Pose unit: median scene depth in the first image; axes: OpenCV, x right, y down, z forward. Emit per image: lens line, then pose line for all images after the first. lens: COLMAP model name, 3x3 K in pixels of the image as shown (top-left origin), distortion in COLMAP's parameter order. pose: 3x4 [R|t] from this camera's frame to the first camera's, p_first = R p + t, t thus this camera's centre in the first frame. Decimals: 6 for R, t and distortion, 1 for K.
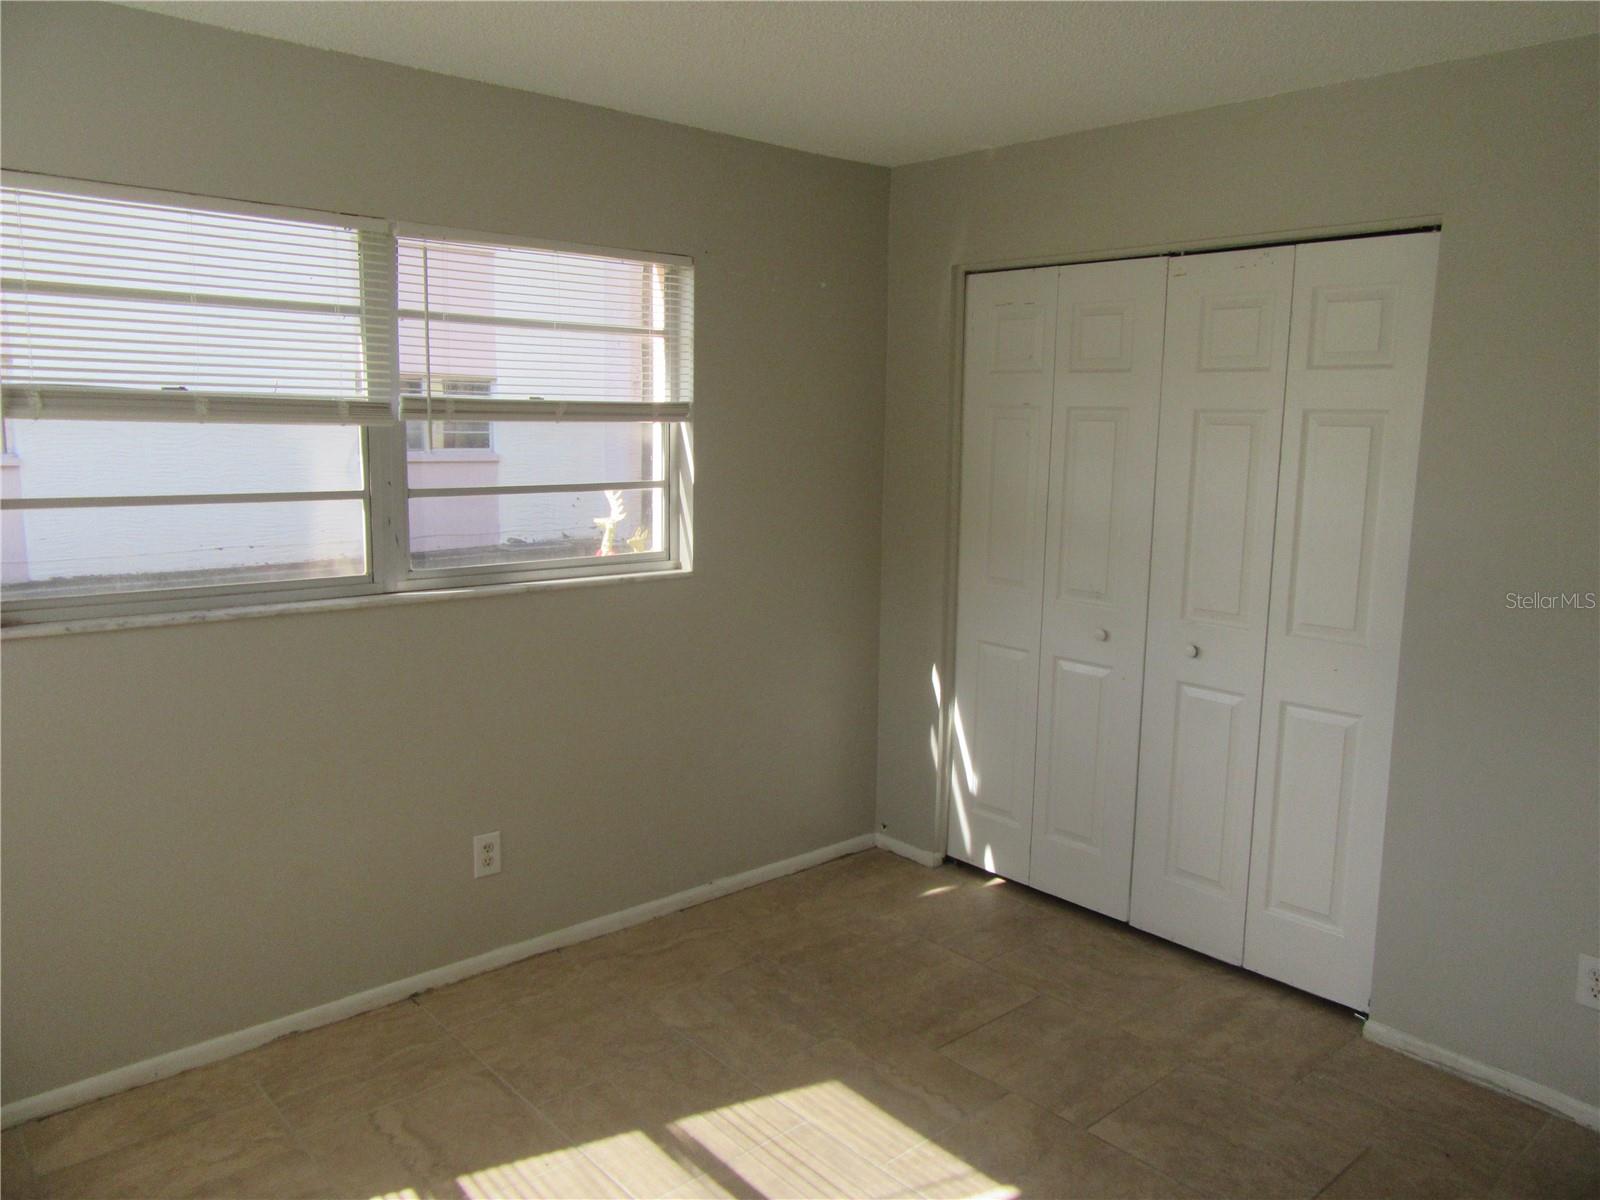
lens RADIAL K [[1195.5, 0, 800.0], [0, 1195.5, 600.0], [0, 0, 1]] dist [0.003892, 0.002335]
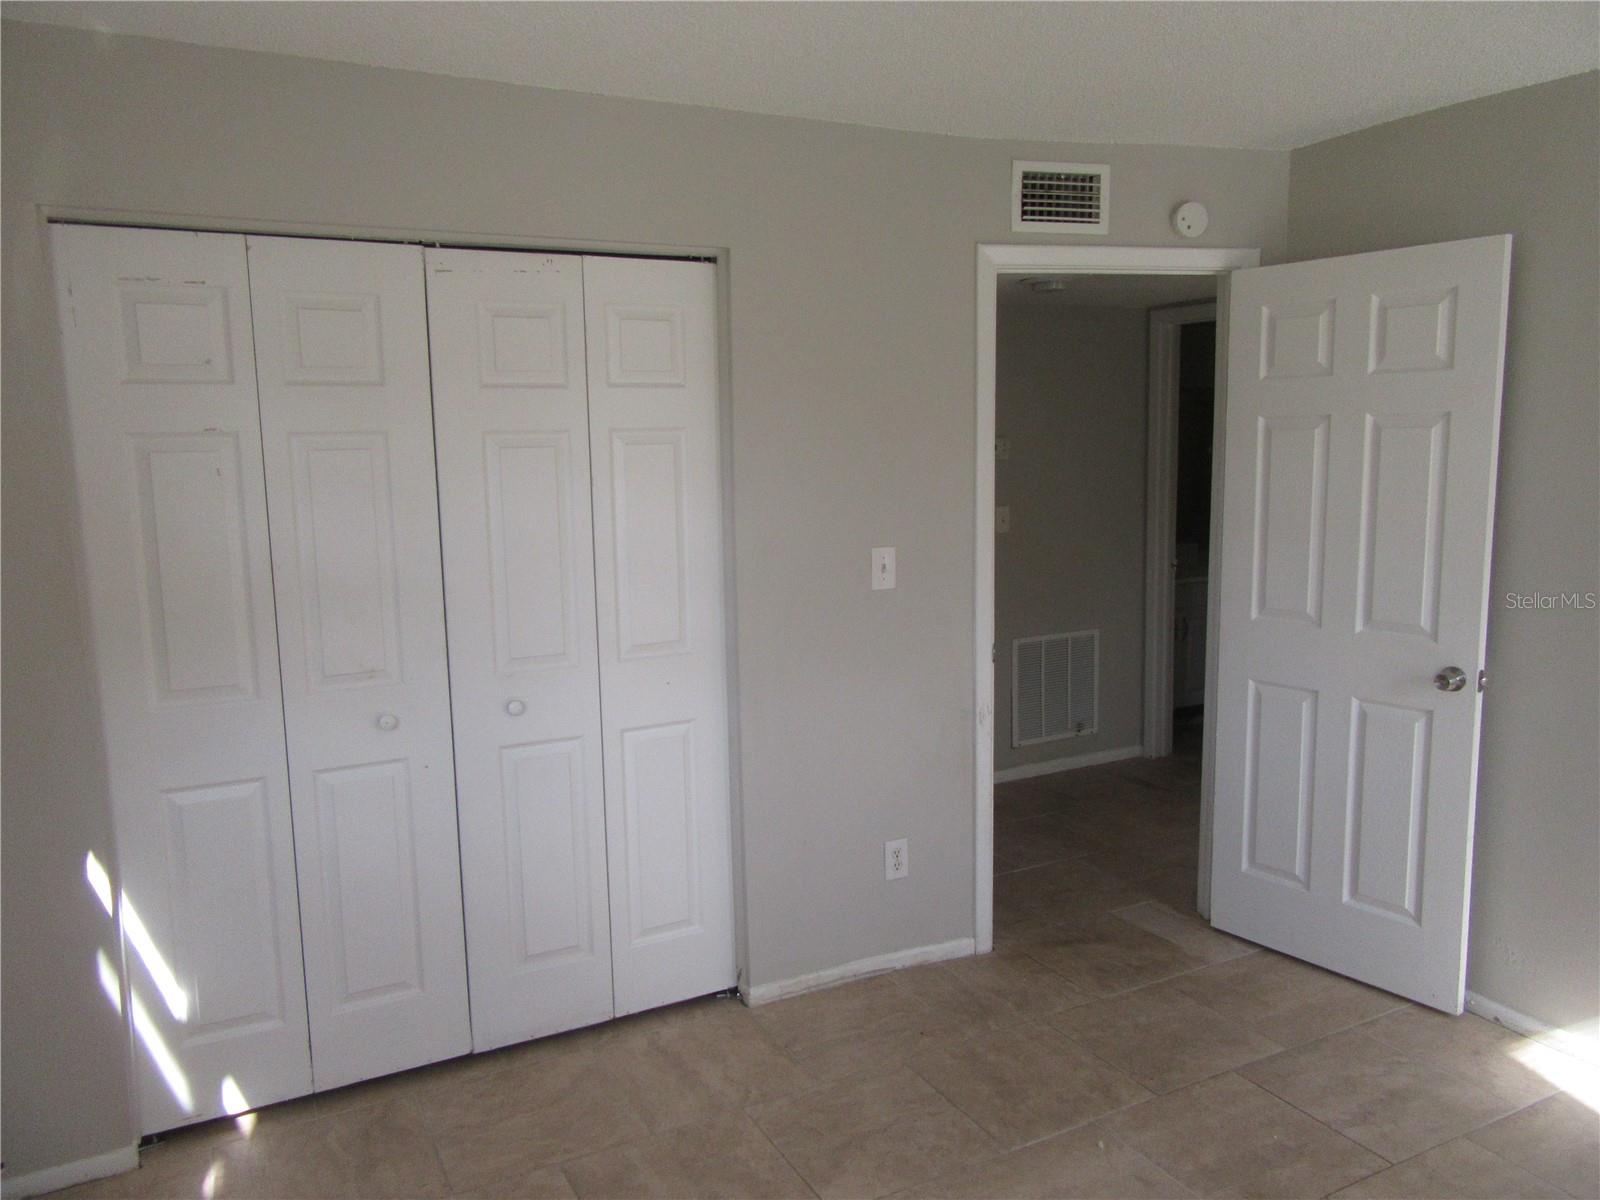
lens RADIAL K [[1195.5, 0, 800.0], [0, 1195.5, 600.0], [0, 0, 1]] dist [0.003892, 0.002335]
pose [[0.234518, -0.151929, 0.960166, -0.471405], [0.172465, 0.978546, 0.112713, -0.101106], [-0.956691, 0.139162, 0.255690, 0.596588]]
